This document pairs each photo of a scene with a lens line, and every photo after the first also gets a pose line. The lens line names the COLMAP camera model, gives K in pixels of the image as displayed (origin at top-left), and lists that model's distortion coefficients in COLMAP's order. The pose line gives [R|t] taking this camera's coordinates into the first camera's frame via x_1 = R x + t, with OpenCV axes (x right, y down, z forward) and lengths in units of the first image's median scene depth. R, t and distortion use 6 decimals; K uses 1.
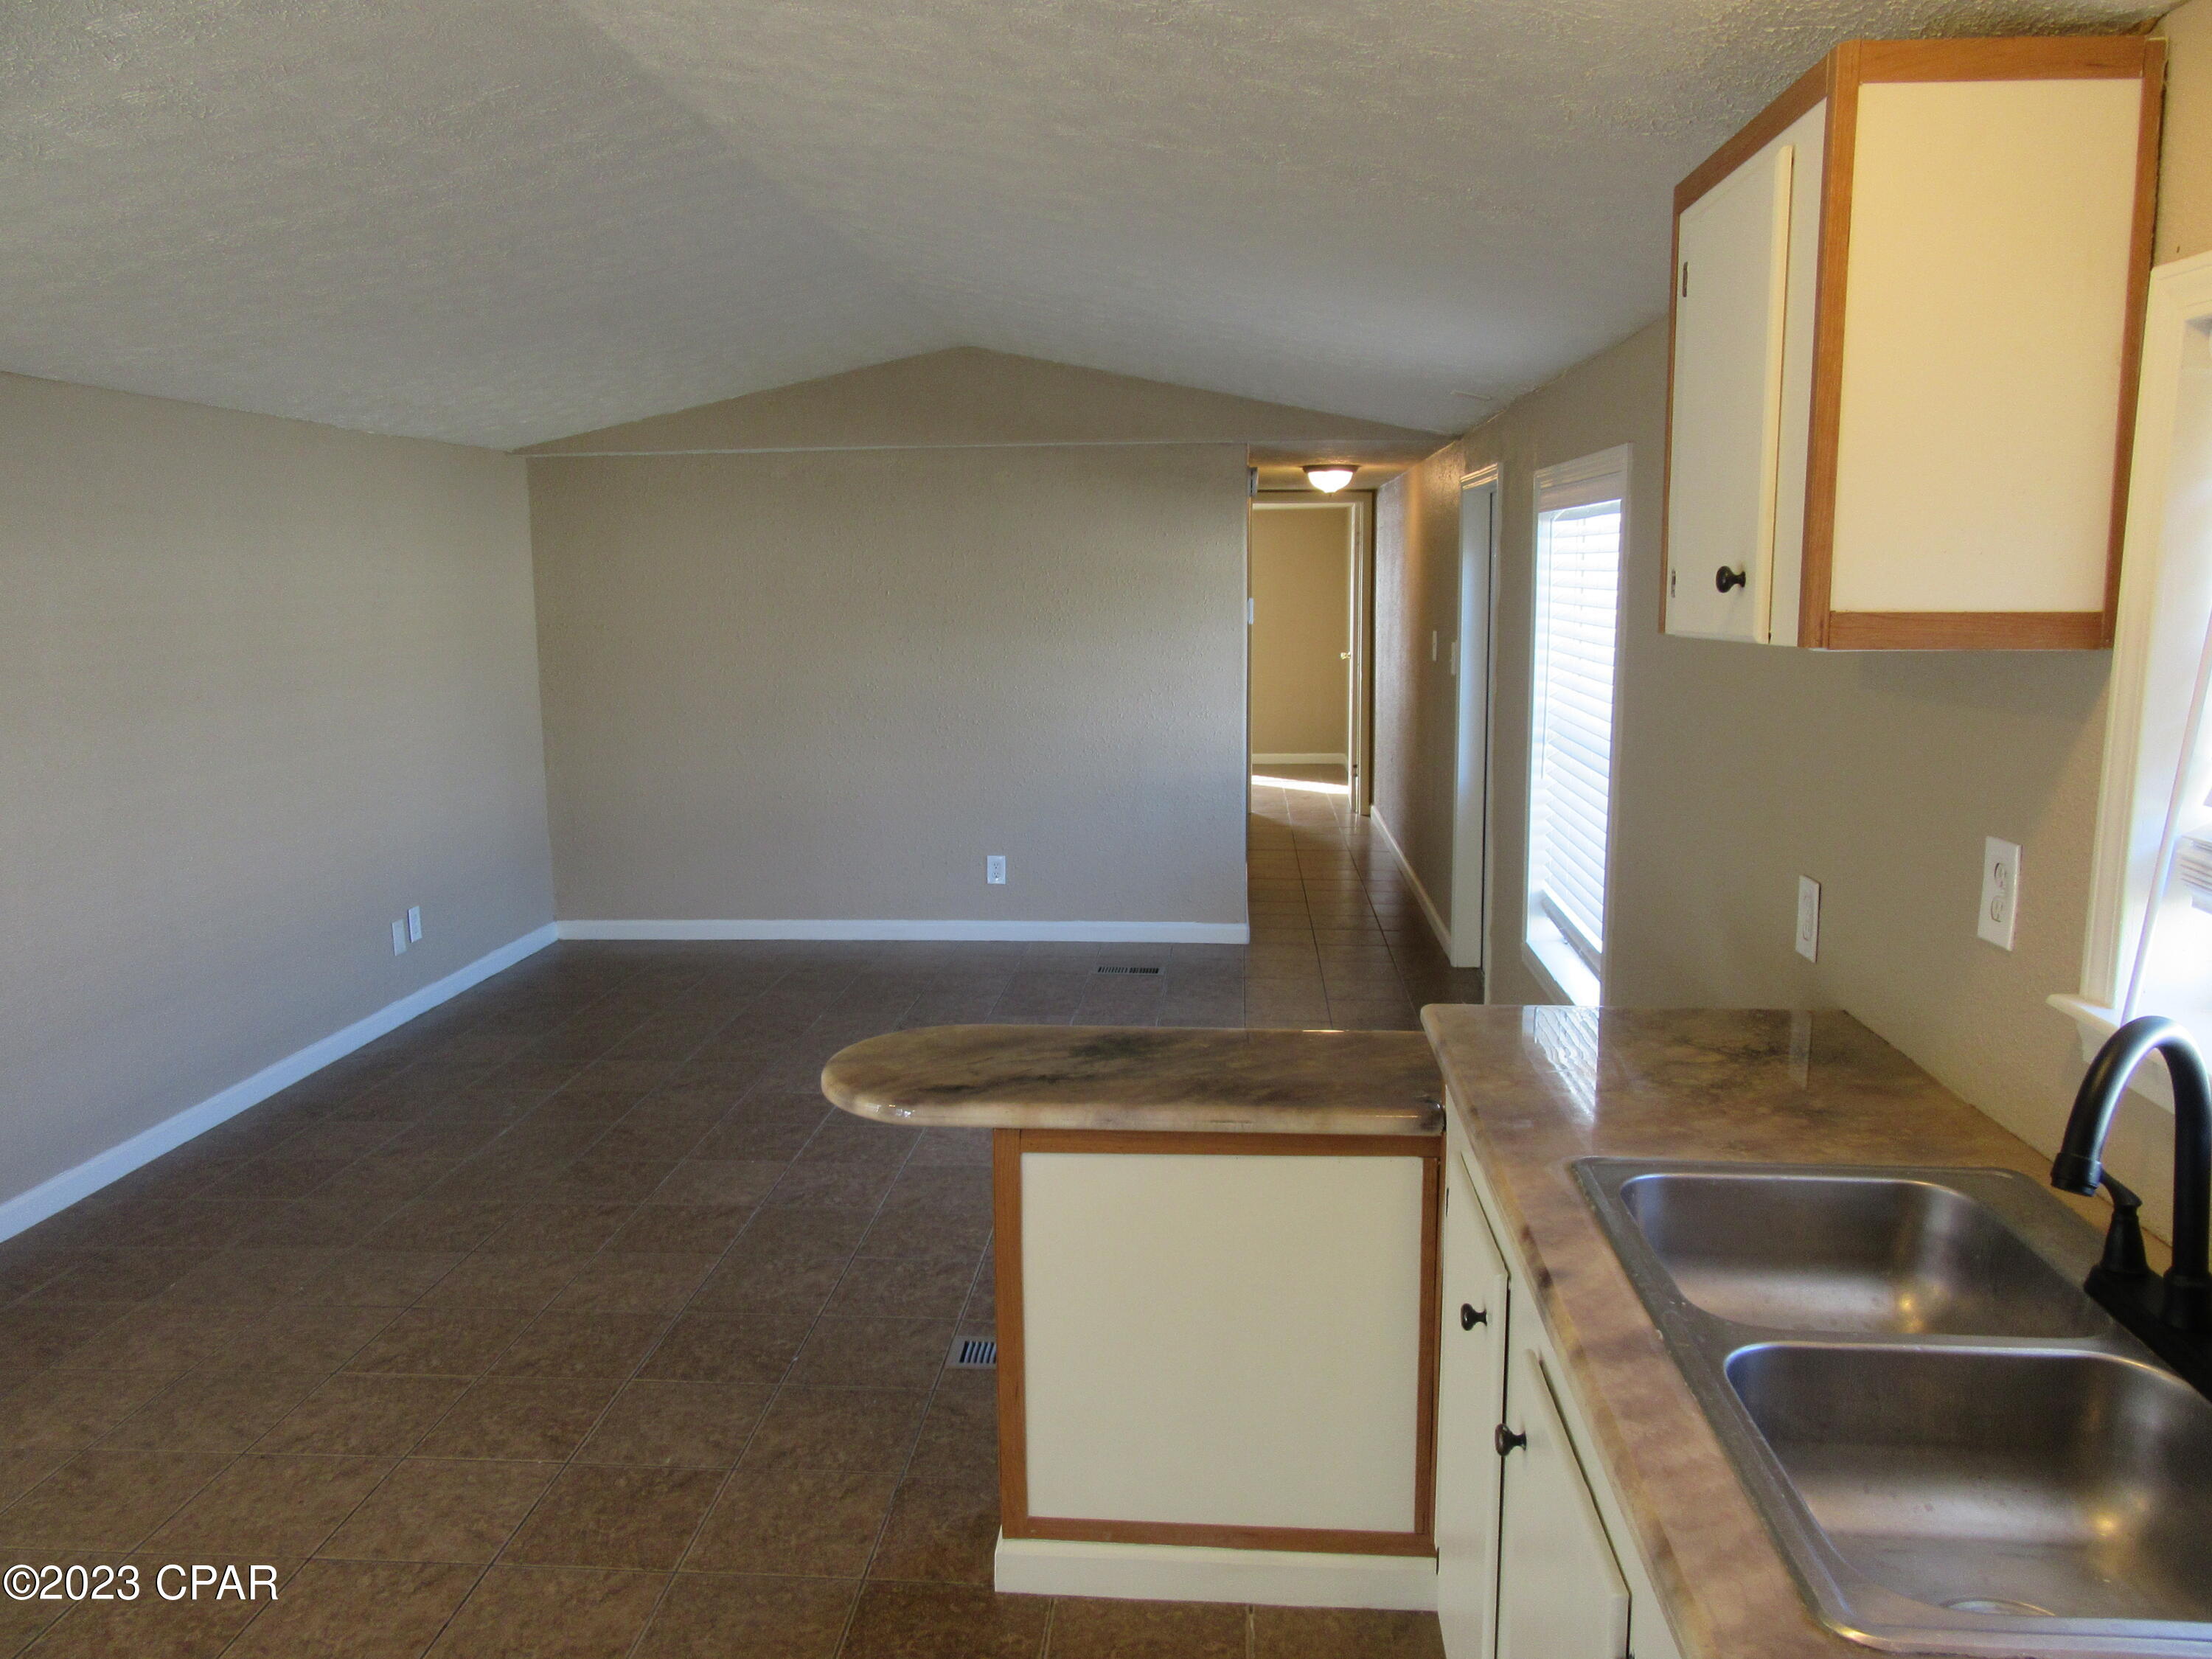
lens RADIAL K [[1645.5, 0, 1106.0], [0, 1645.5, 829.5], [0, 0, 1]] dist [0.005170, -0.002511]
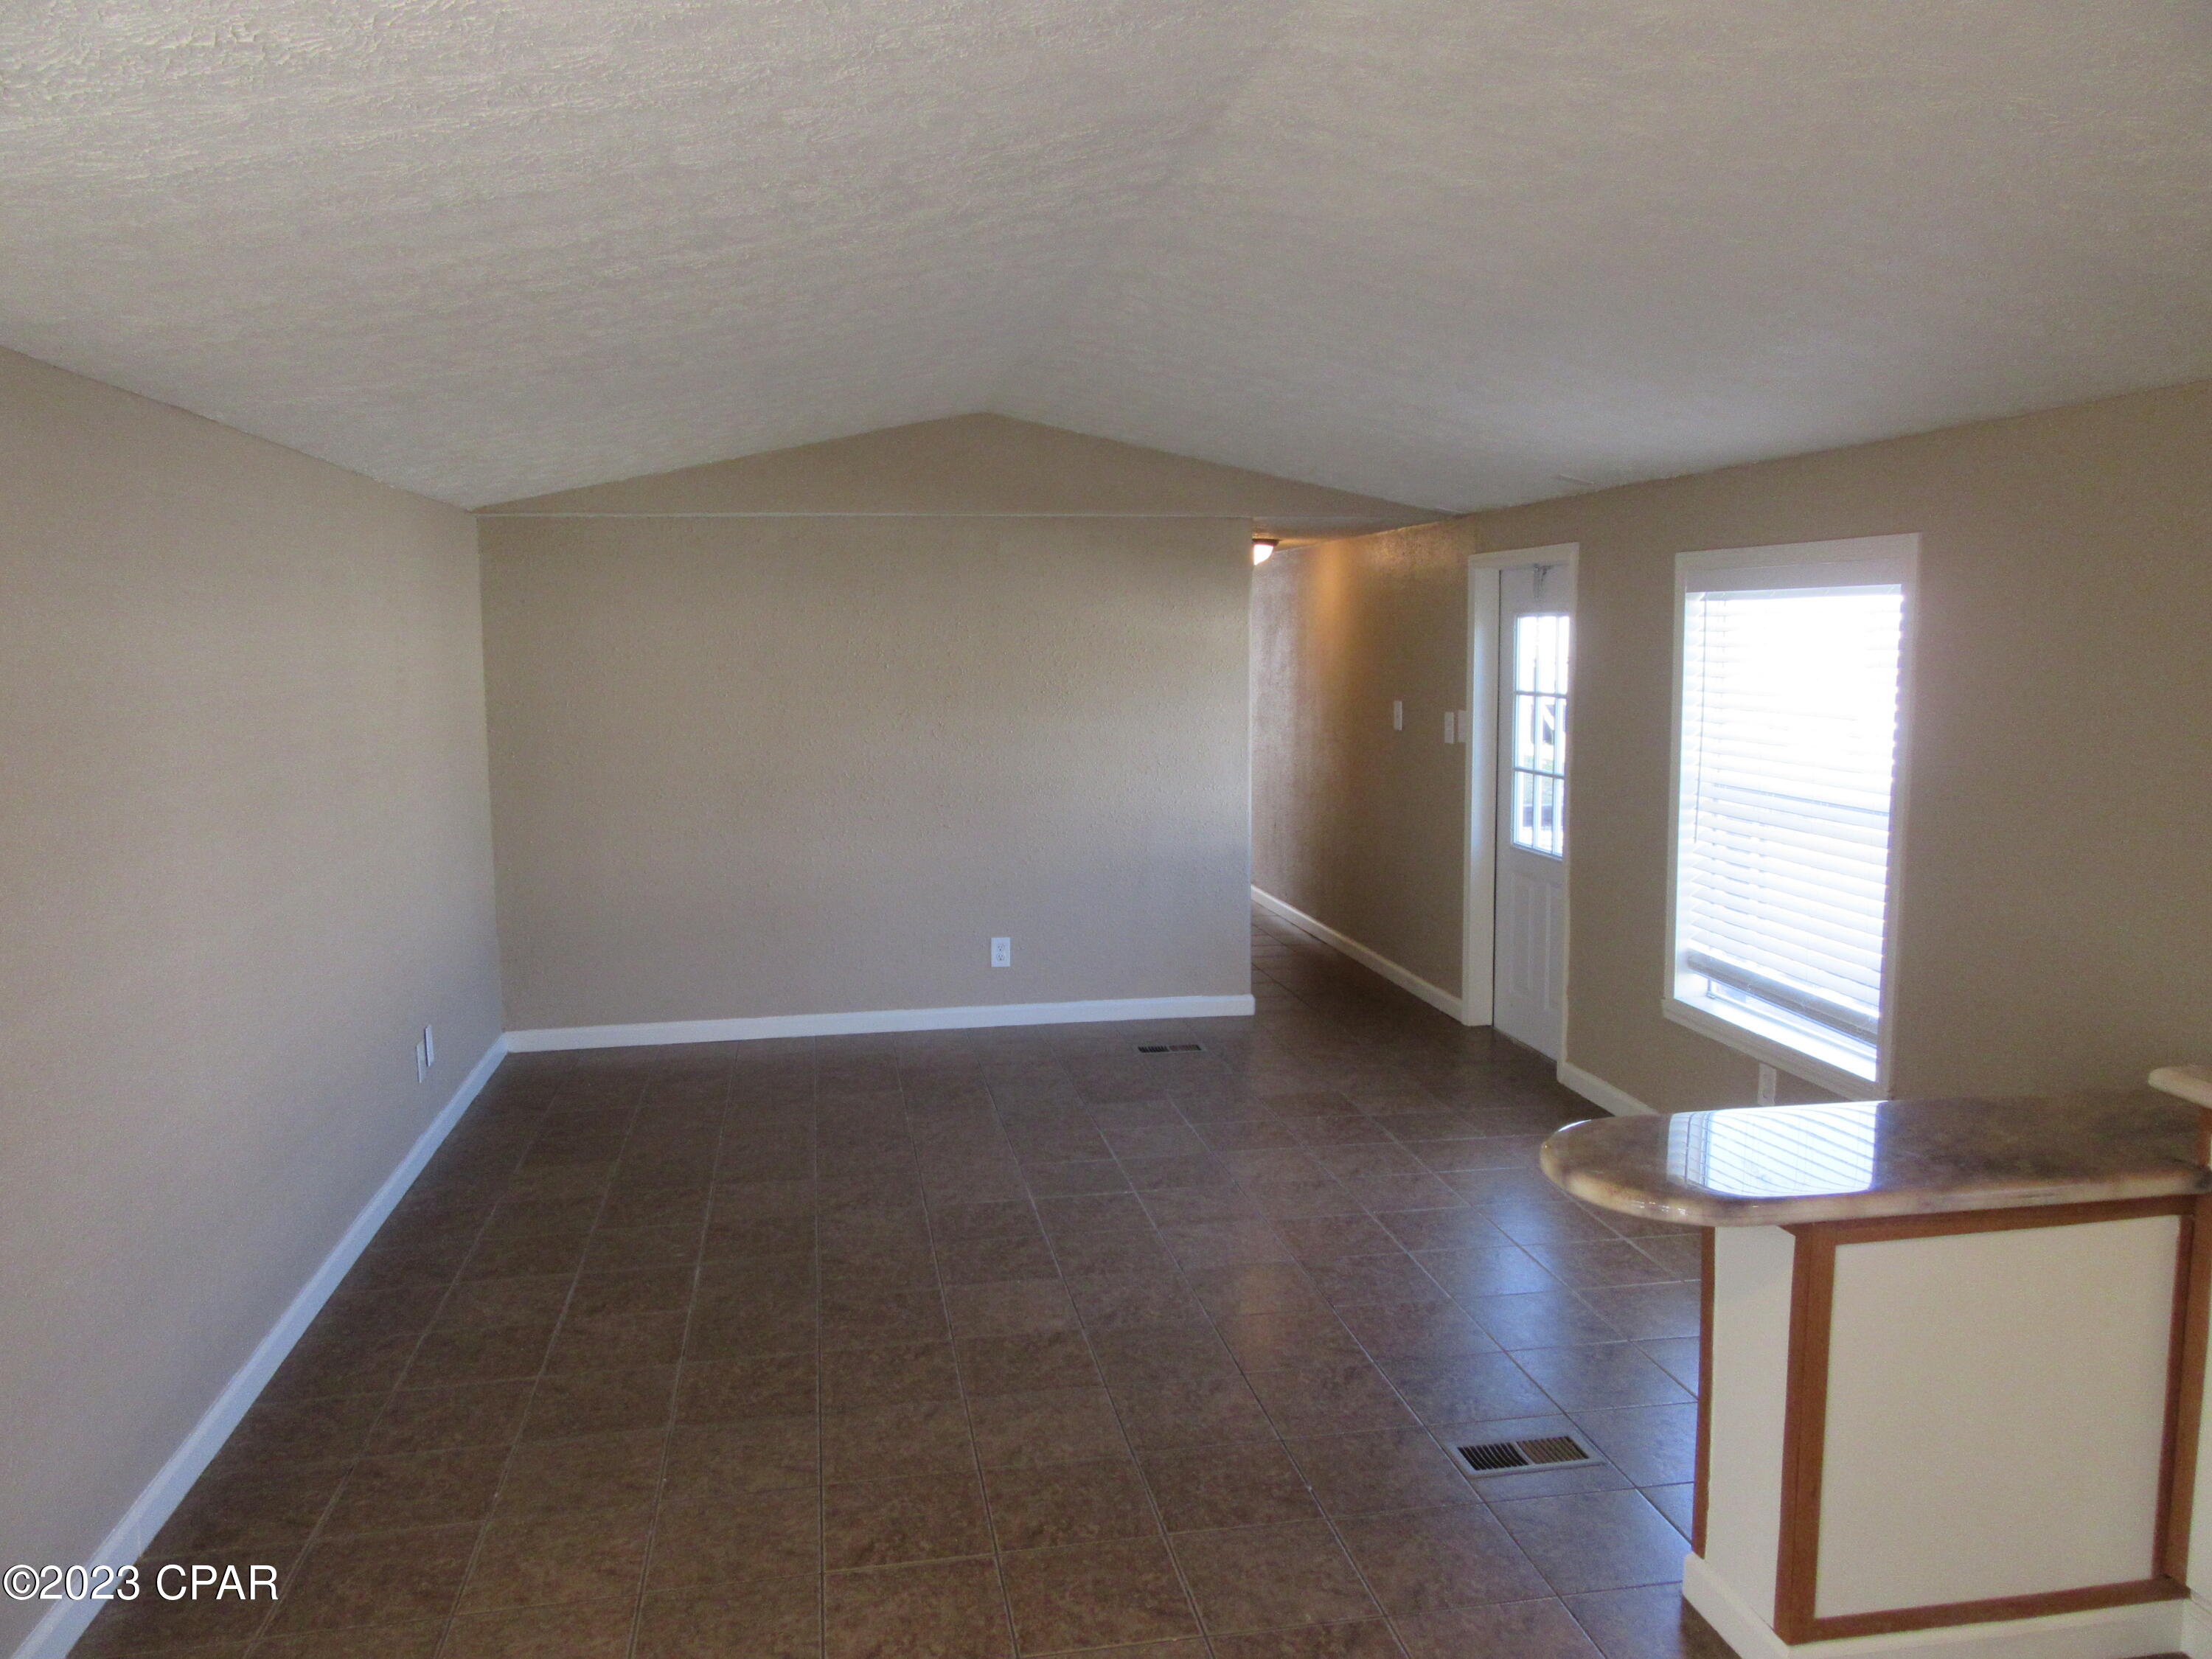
lens RADIAL K [[1649.8, 0, 1106.0], [0, 1649.8, 829.5], [0, 0, 1]] dist [0.002808, -0.004208]
pose [[0.967704, -0.027233, 0.250612, -0.261580], [0.036918, 0.998739, -0.034028, -0.012649], [-0.249369, 0.042182, 0.967489, 0.051988]]
